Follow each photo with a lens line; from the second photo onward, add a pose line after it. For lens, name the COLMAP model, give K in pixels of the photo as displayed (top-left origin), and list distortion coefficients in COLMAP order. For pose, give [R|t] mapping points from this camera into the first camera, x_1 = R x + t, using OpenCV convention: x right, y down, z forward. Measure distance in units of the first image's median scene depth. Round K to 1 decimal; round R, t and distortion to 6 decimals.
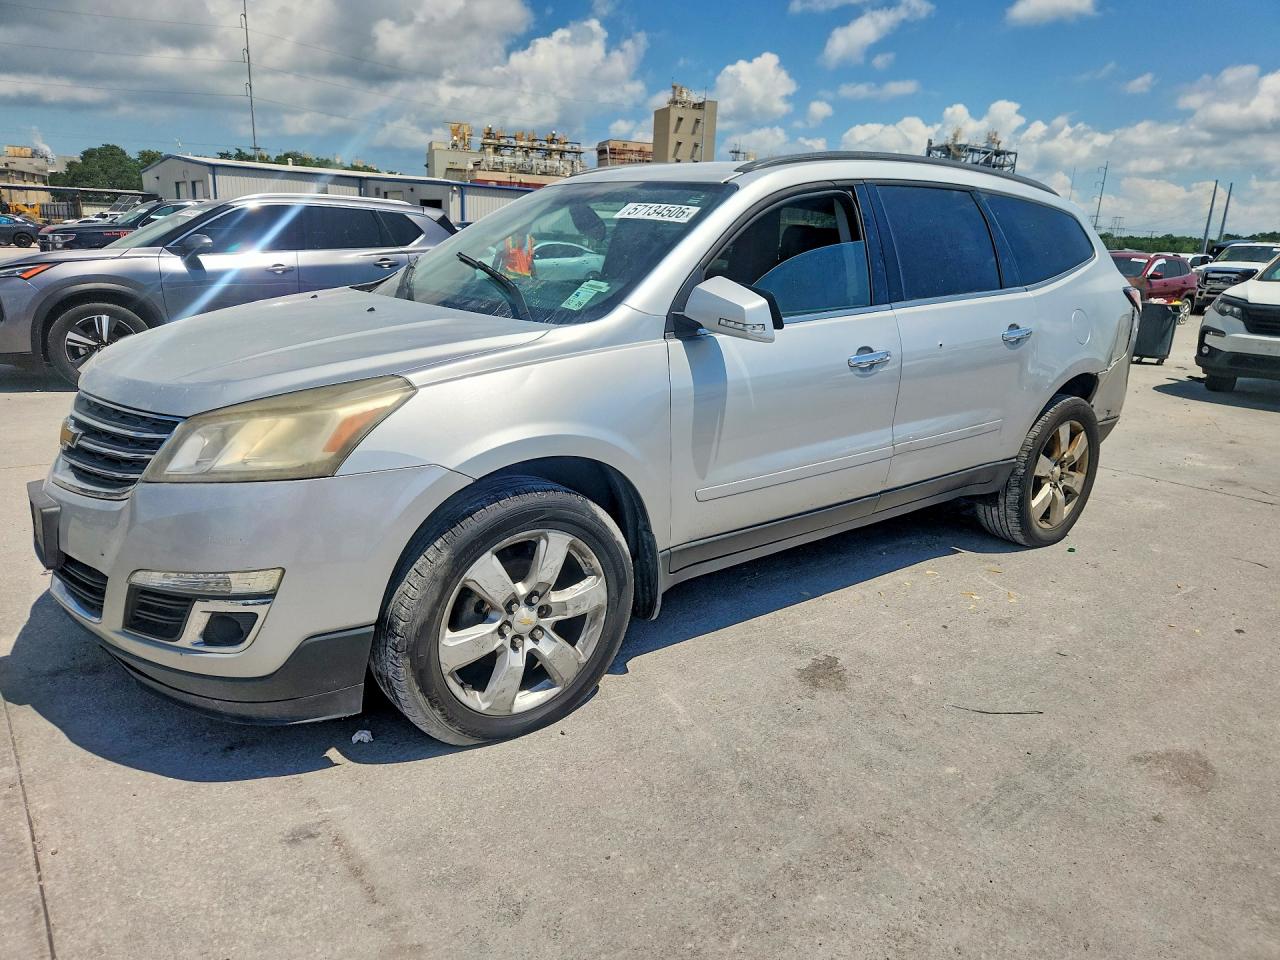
lens RADIAL K [[848.3, 0, 640.0], [0, 848.3, 480.0], [0, 0, 1]] dist [0.071483, -0.060812]
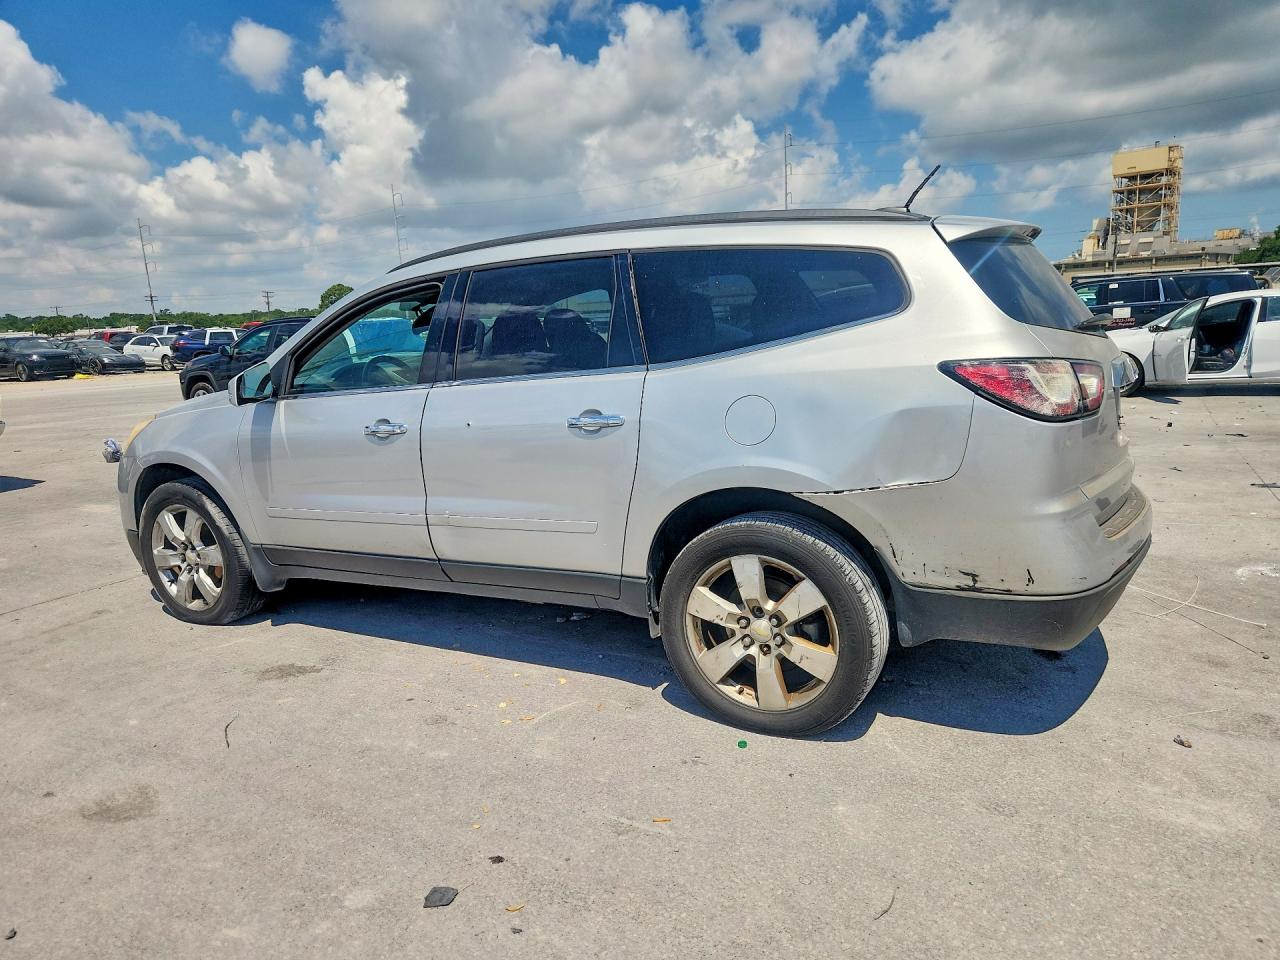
lens RADIAL K [[848.3, 0, 640.0], [0, 848.3, 480.0], [0, 0, 1]] dist [0.071483, -0.060812]
pose [[0.397194, 0.147258, -0.905843, 1.407868], [-0.156306, 0.983476, 0.091341, -0.227710], [0.904326, 0.105308, 0.413648, 0.826952]]
